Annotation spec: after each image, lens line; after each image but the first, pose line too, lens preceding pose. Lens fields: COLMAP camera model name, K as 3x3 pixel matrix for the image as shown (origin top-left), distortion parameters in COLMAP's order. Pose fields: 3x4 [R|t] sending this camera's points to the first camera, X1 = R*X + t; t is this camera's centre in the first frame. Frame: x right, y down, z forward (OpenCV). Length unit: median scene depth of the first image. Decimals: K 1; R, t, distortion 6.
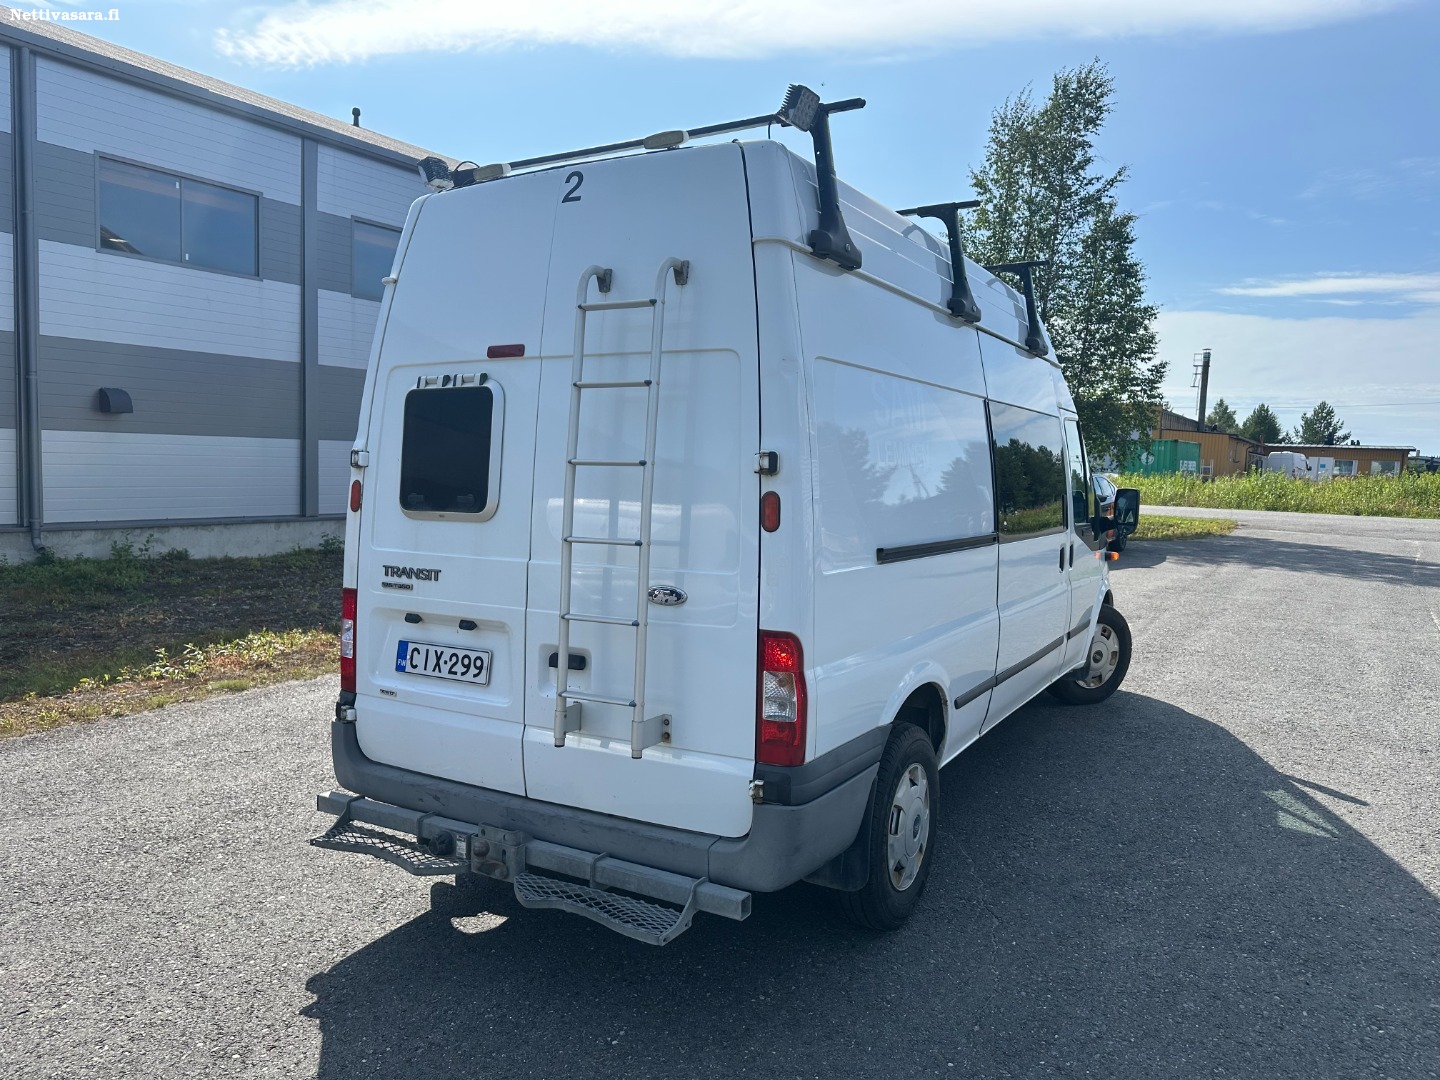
lens RADIAL K [[996.8, 0, 724.7], [0, 996.8, 542.1], [0, 0, 1]] dist [0.049348, -0.050585]
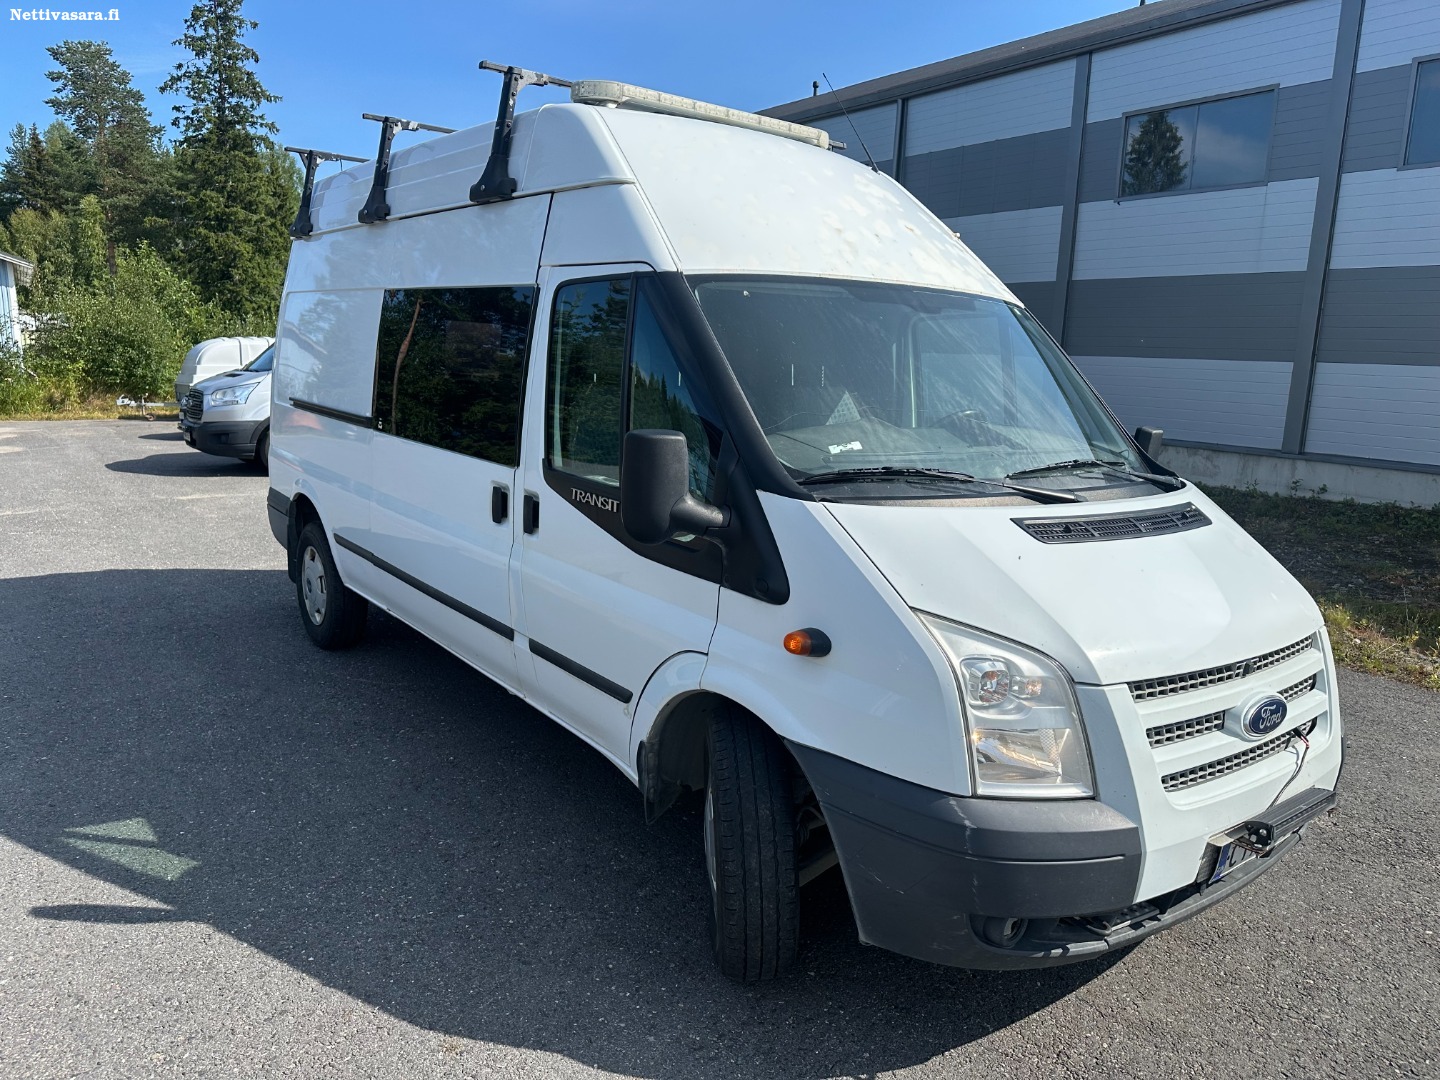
lens RADIAL K [[996.8, 0, 724.7], [0, 996.8, 542.1], [0, 0, 1]] dist [0.049348, -0.050585]
pose [[-0.370011, 0.143991, -0.917801, 0.986759], [-0.112947, 0.973616, 0.198282, -0.117785], [0.922136, 0.177029, -0.343985, 1.521135]]
